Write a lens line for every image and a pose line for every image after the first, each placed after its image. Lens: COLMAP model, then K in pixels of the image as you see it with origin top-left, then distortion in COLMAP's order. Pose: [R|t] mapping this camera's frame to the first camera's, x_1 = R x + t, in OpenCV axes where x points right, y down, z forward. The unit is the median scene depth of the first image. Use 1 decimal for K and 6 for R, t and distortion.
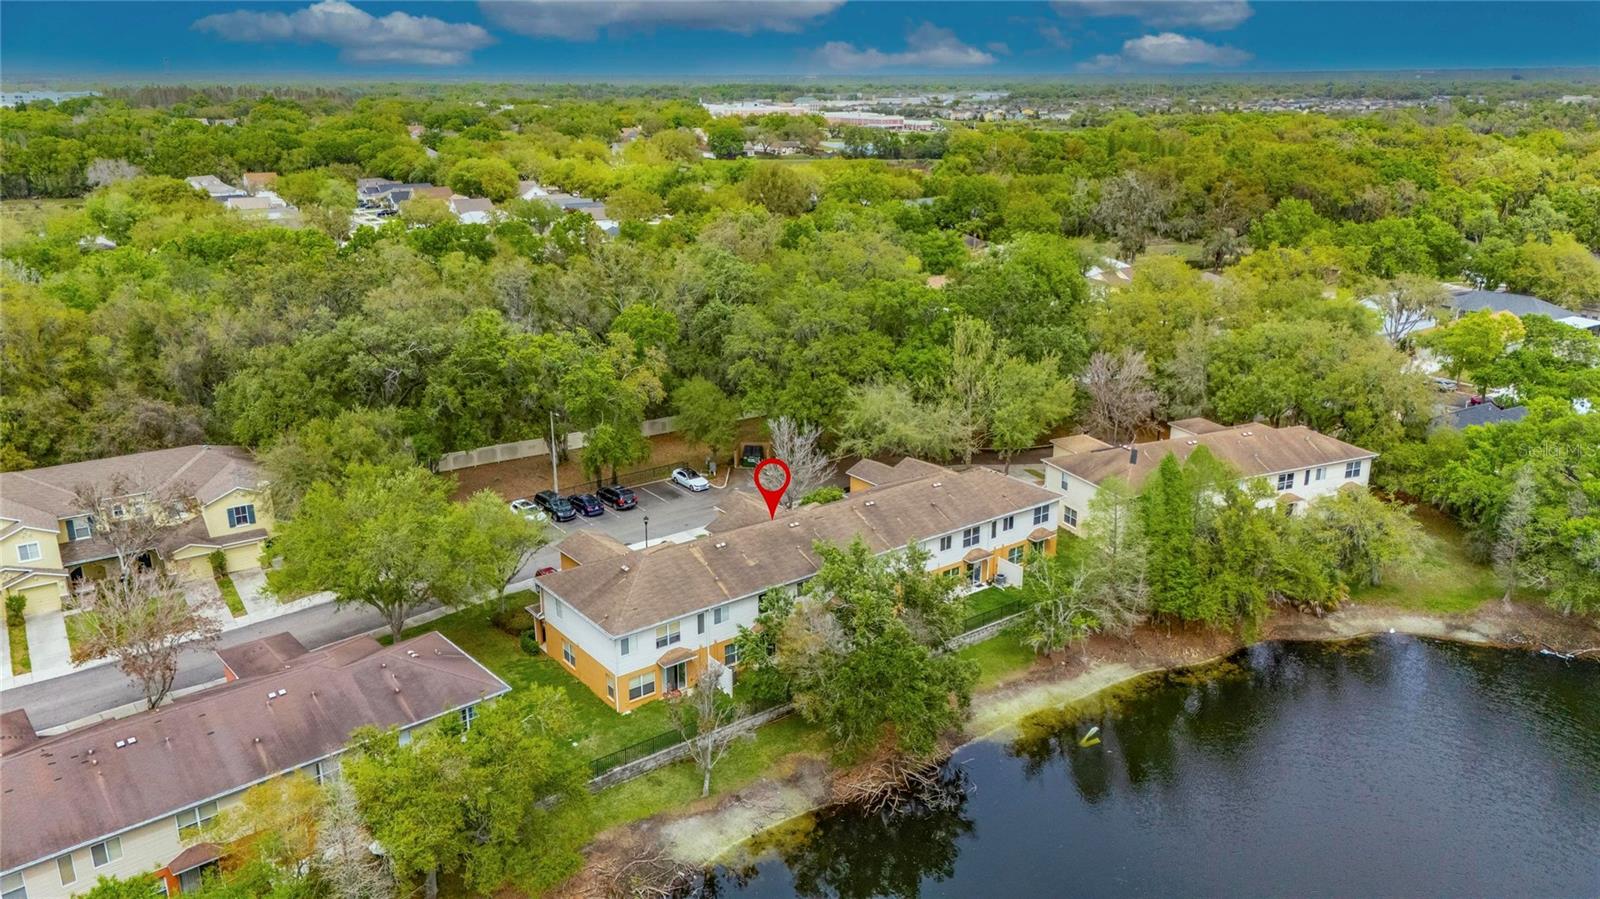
lens RADIAL K [[1171.2, 0, 807.1], [0, 1171.2, 449.1], [0, 0, 1]] dist [0.091091, -0.110859]
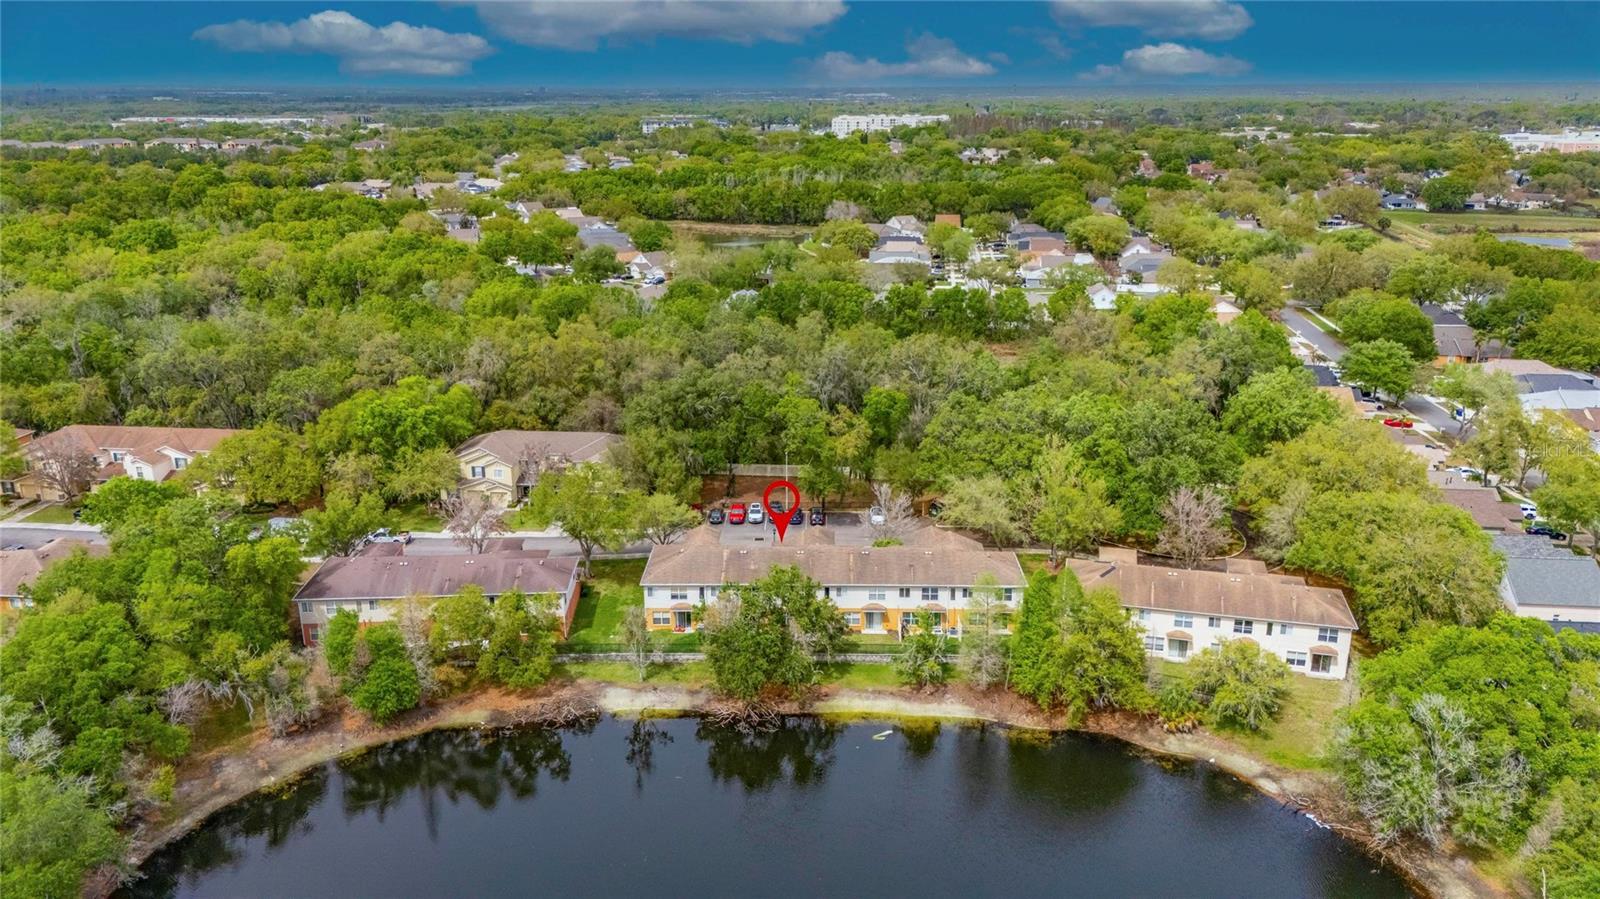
lens RADIAL K [[1171.2, 0, 807.1], [0, 1171.2, 449.1], [0, 0, 1]] dist [0.091091, -0.110859]
pose [[0.785156, 0.182232, -0.591880, 0.819627], [-0.185926, 0.981001, 0.055398, -0.144564], [0.590730, 0.066550, 0.804120, -0.222958]]
